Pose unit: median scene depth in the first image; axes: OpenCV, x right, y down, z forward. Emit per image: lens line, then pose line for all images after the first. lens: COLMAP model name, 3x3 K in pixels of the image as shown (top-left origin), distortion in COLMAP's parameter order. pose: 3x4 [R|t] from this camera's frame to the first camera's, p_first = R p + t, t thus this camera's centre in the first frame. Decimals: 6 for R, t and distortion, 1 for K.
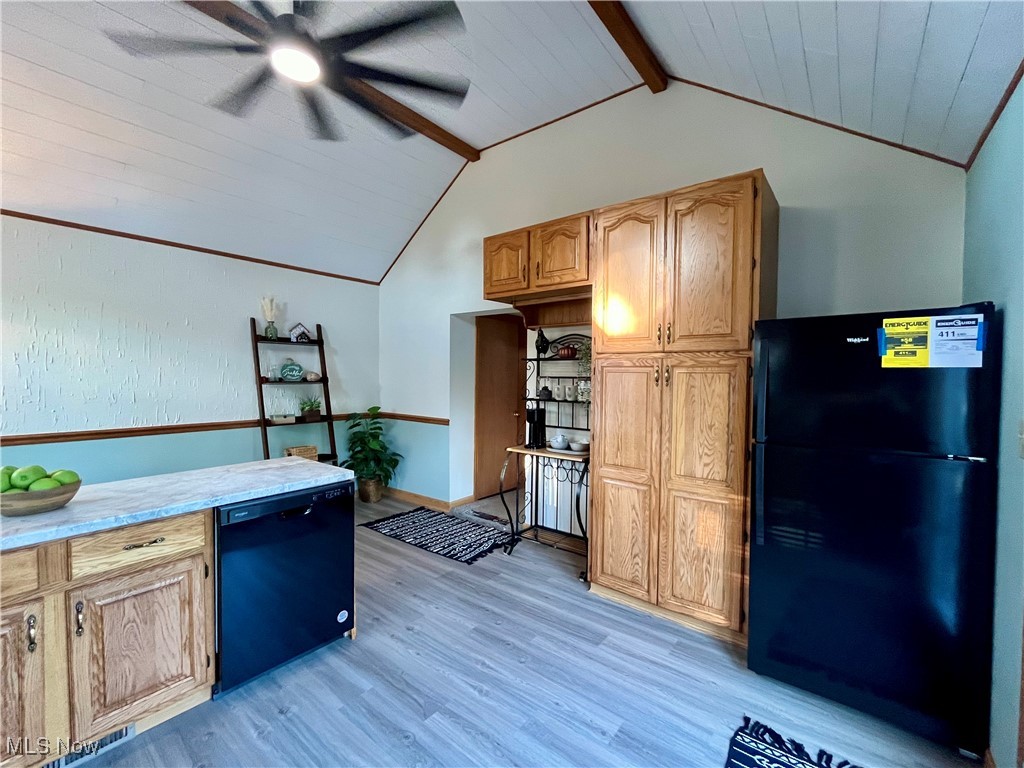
lens RADIAL K [[437.4, 0, 512.0], [0, 437.4, 384.0], [0, 0, 1]] dist [-0.000765, -0.000206]
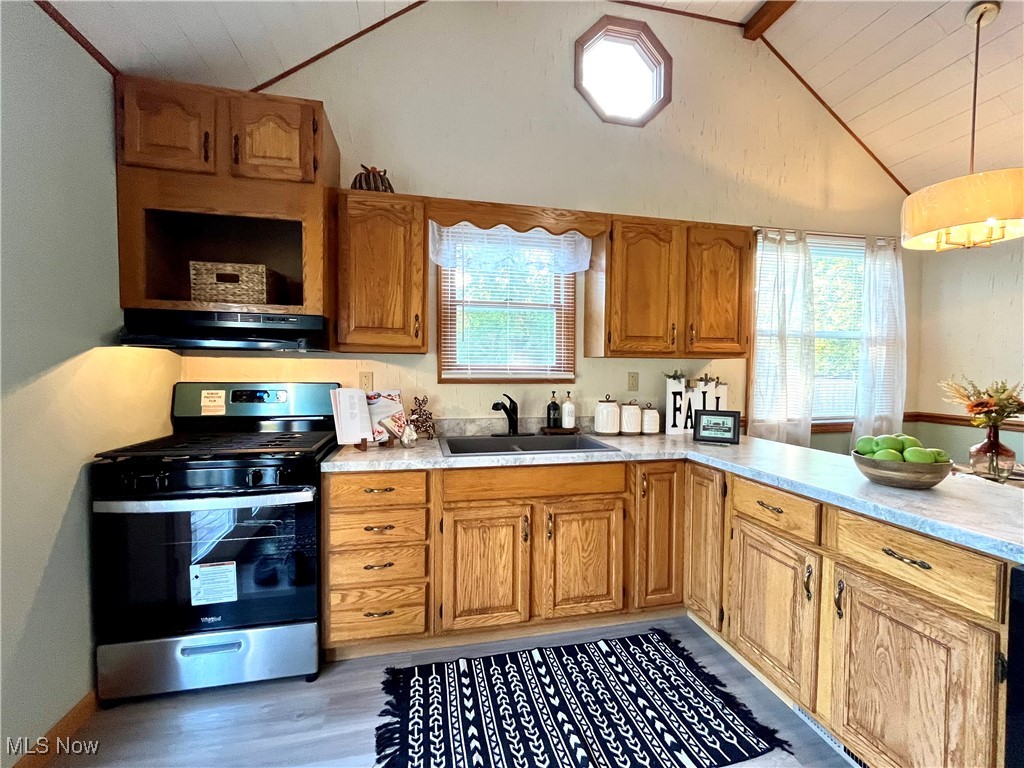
lens RADIAL K [[437.4, 0, 512.0], [0, 437.4, 384.0], [0, 0, 1]] dist [-0.000765, -0.000206]
pose [[-0.634094, 0.015480, -0.773101, 0.121975], [-0.022464, 0.999009, 0.038429, 0.069337], [0.772929, 0.041735, -0.633118, 0.956692]]
